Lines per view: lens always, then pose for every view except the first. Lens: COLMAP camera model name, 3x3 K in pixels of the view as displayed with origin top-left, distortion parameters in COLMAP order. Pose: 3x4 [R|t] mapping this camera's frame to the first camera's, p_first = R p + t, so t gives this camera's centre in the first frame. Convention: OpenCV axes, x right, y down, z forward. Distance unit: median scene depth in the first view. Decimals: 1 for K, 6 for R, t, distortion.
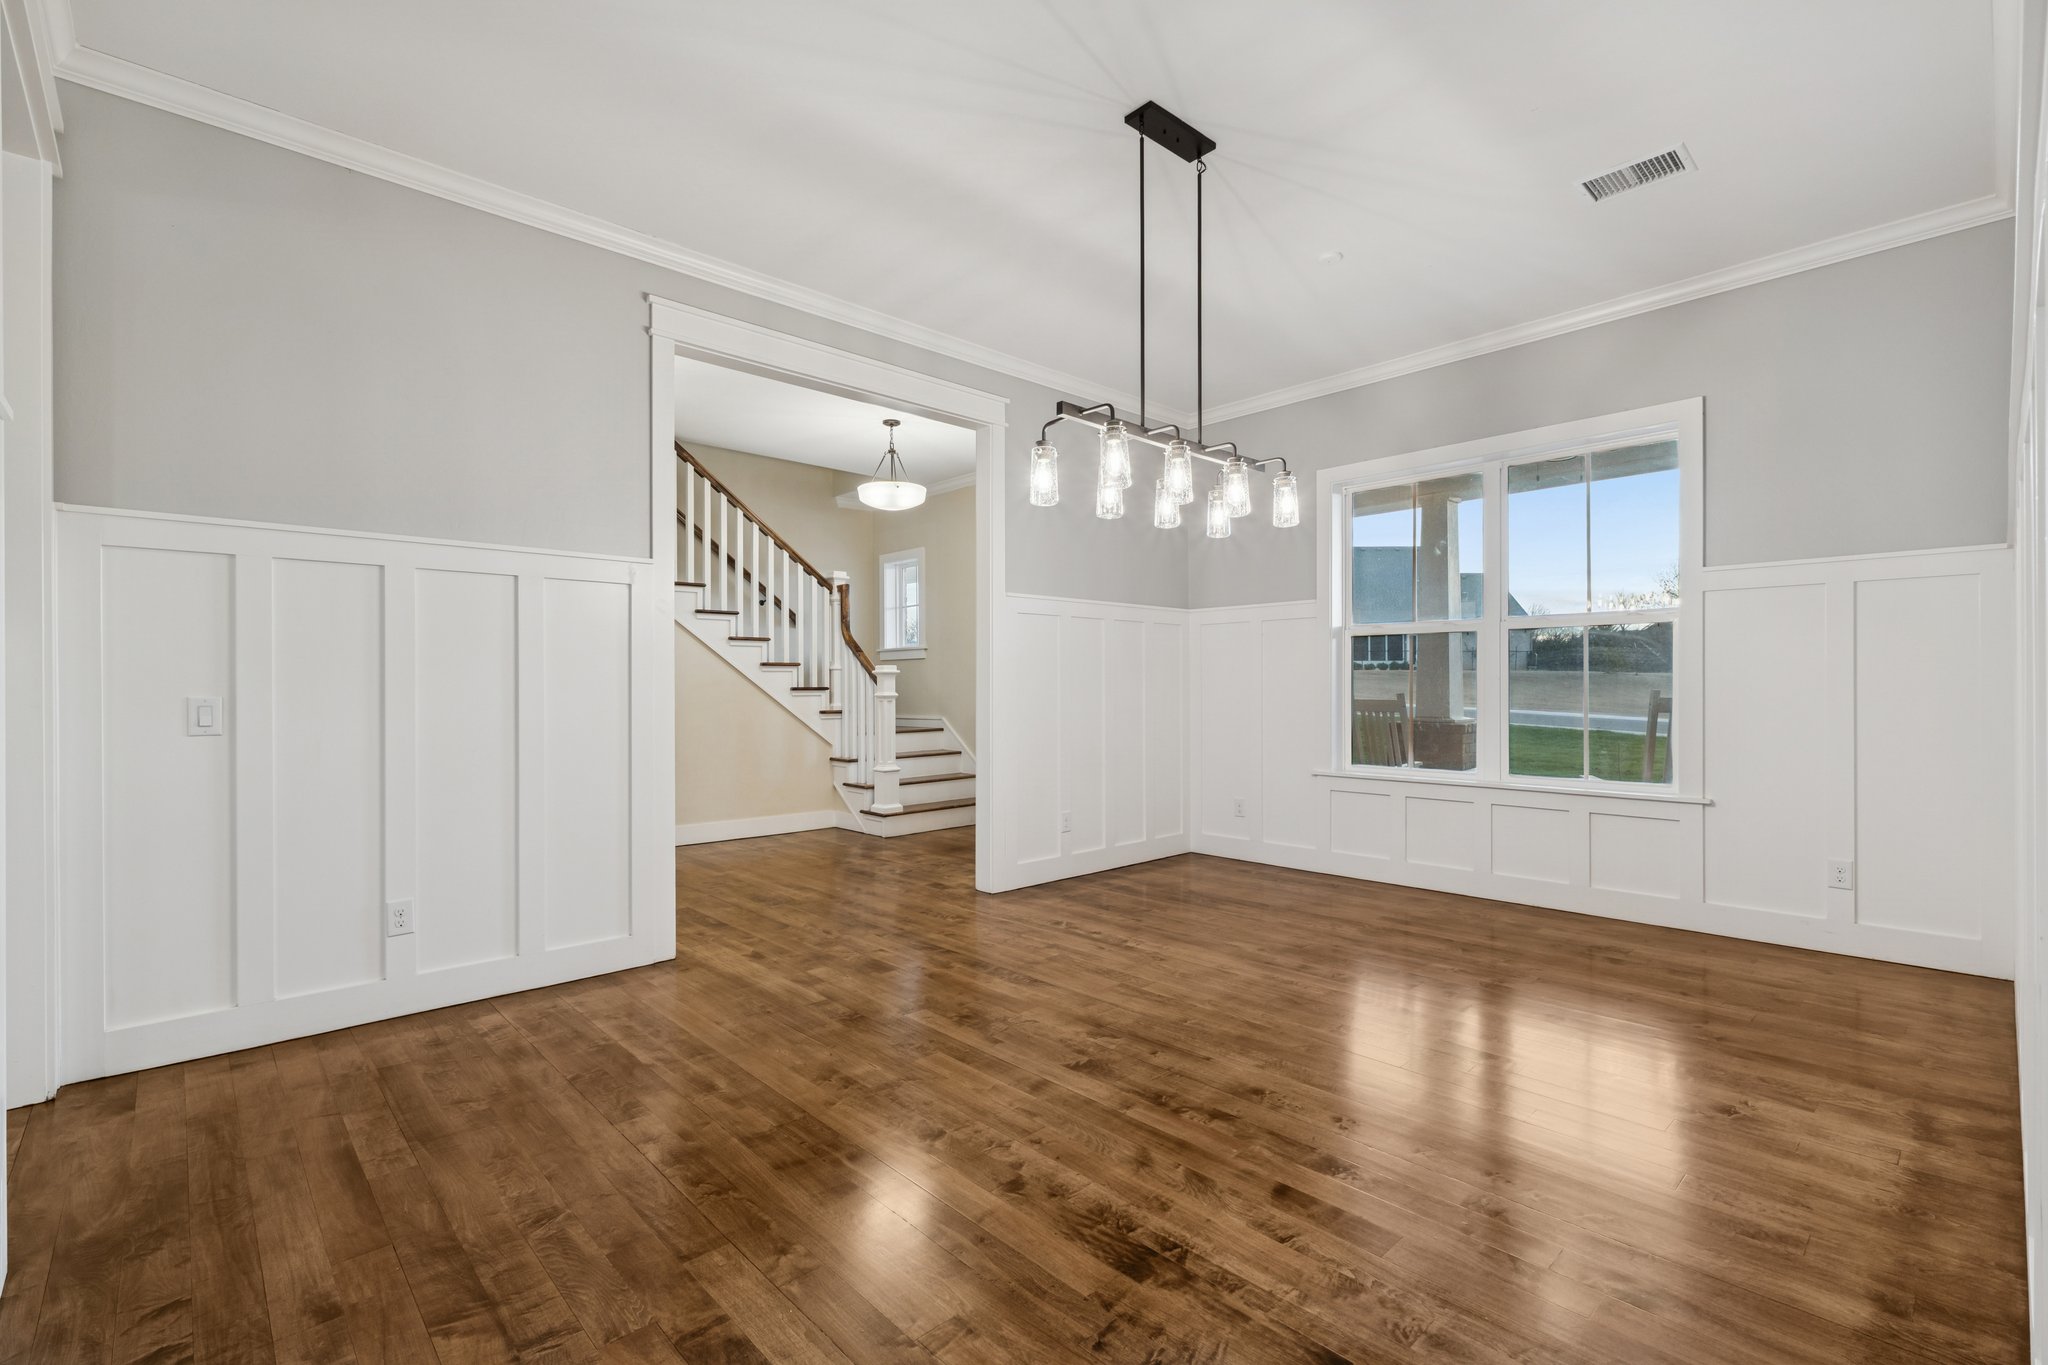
lens RADIAL K [[917.3, 0, 1030.6], [0, 917.3, 695.7], [0, 0, 1]] dist [0.000188, 0.000132]
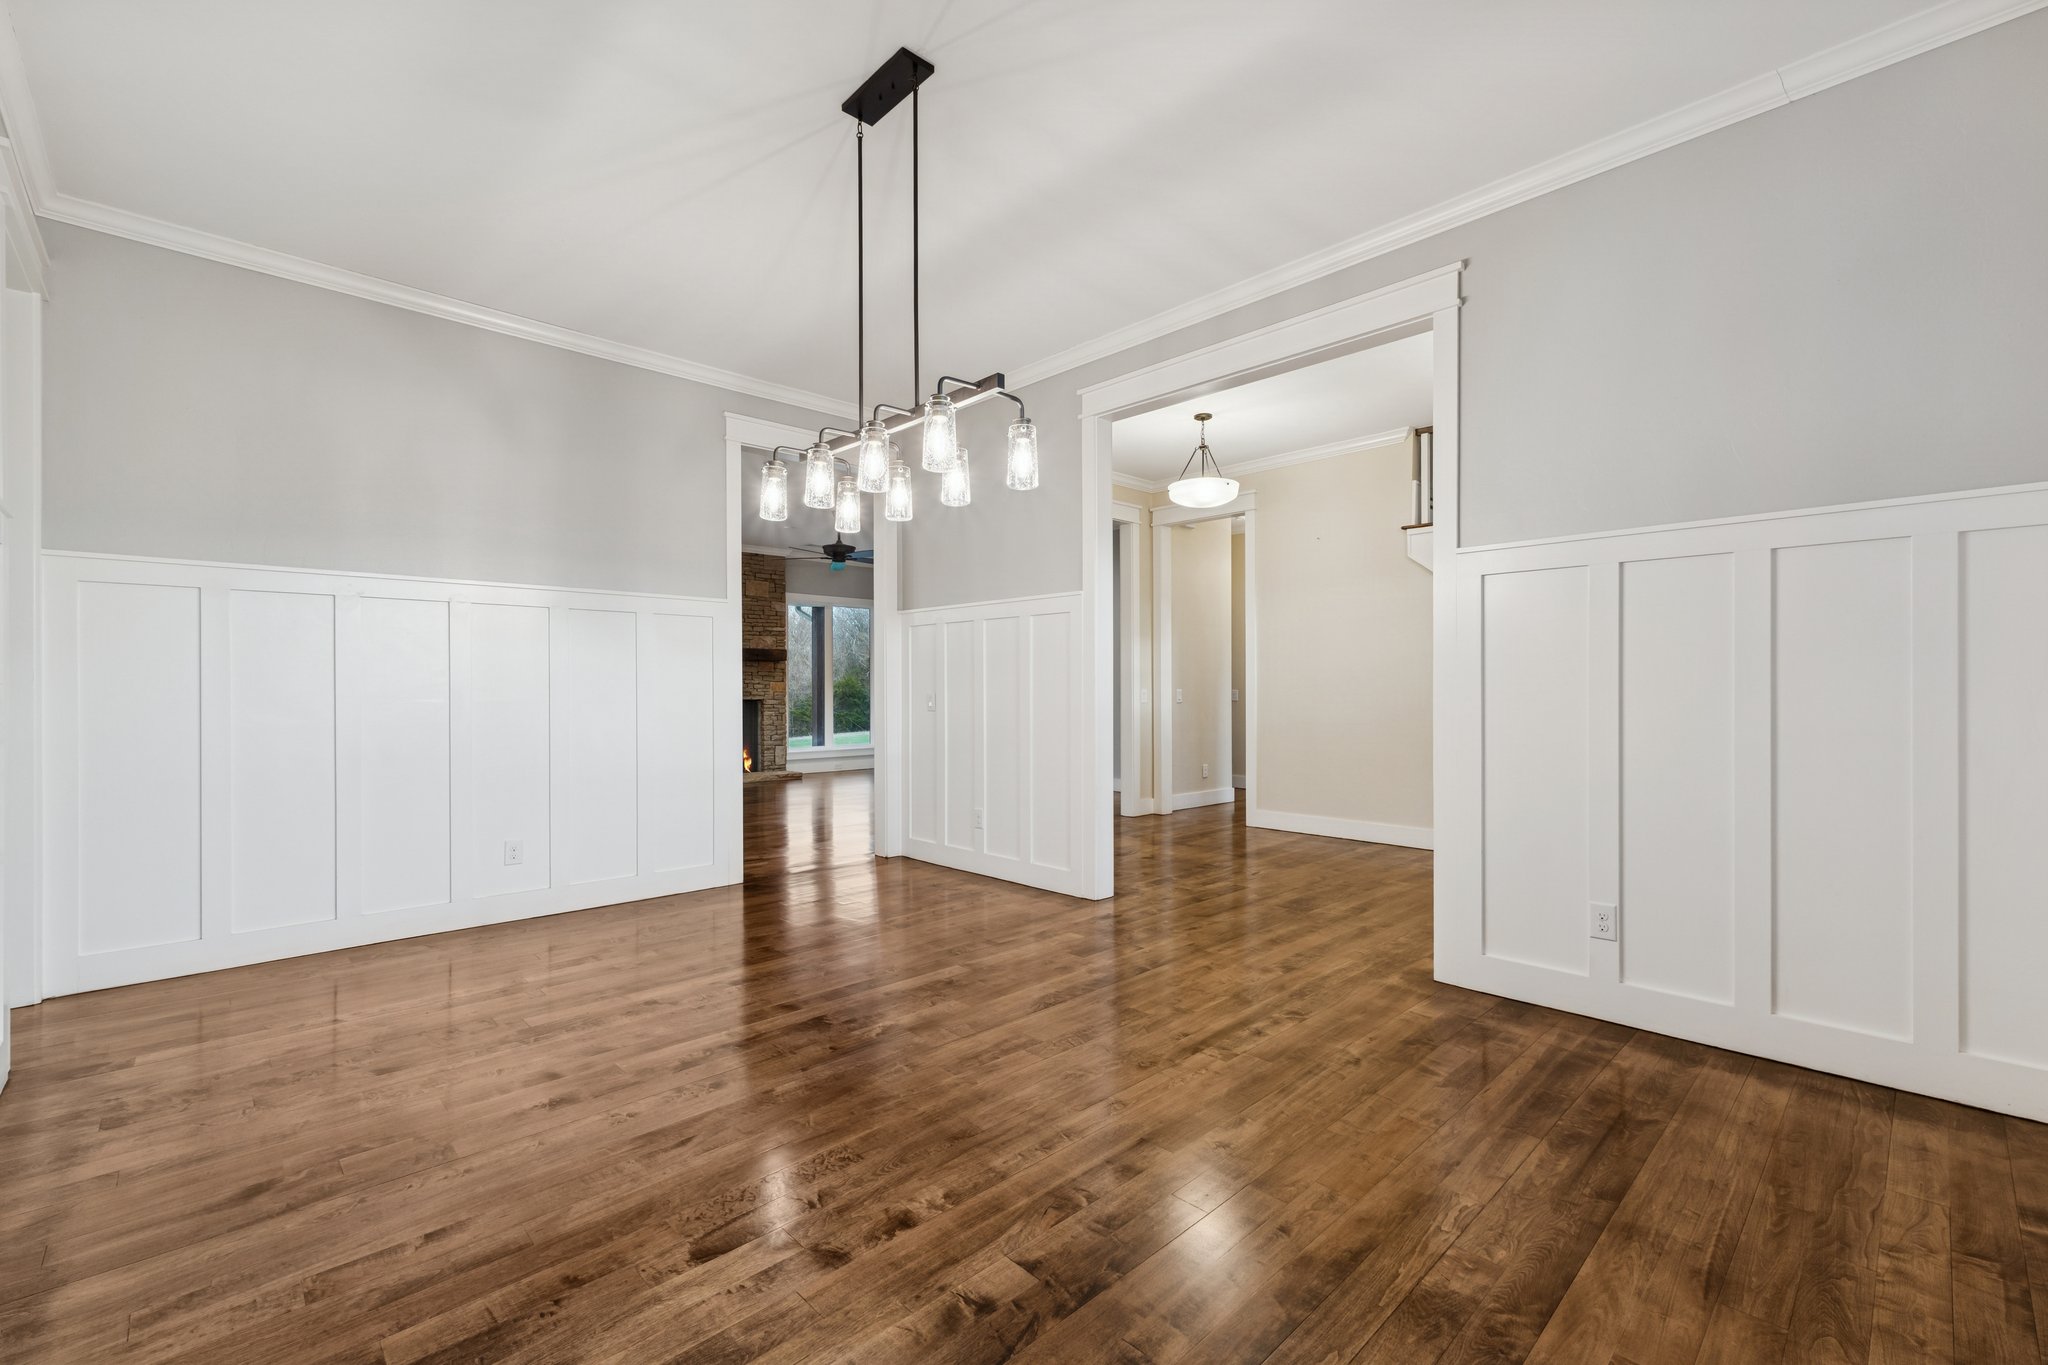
lens RADIAL K [[854.9, 0, 1013.8], [0, 854.9, 696.0], [0, 0, 1]] dist [0.002607, 0.000064]
pose [[0.010684, 0.011895, -0.999872, 0.905635], [-0.006494, 0.999909, 0.011826, -0.011861], [0.999922, 0.006367, 0.010760, 0.994924]]
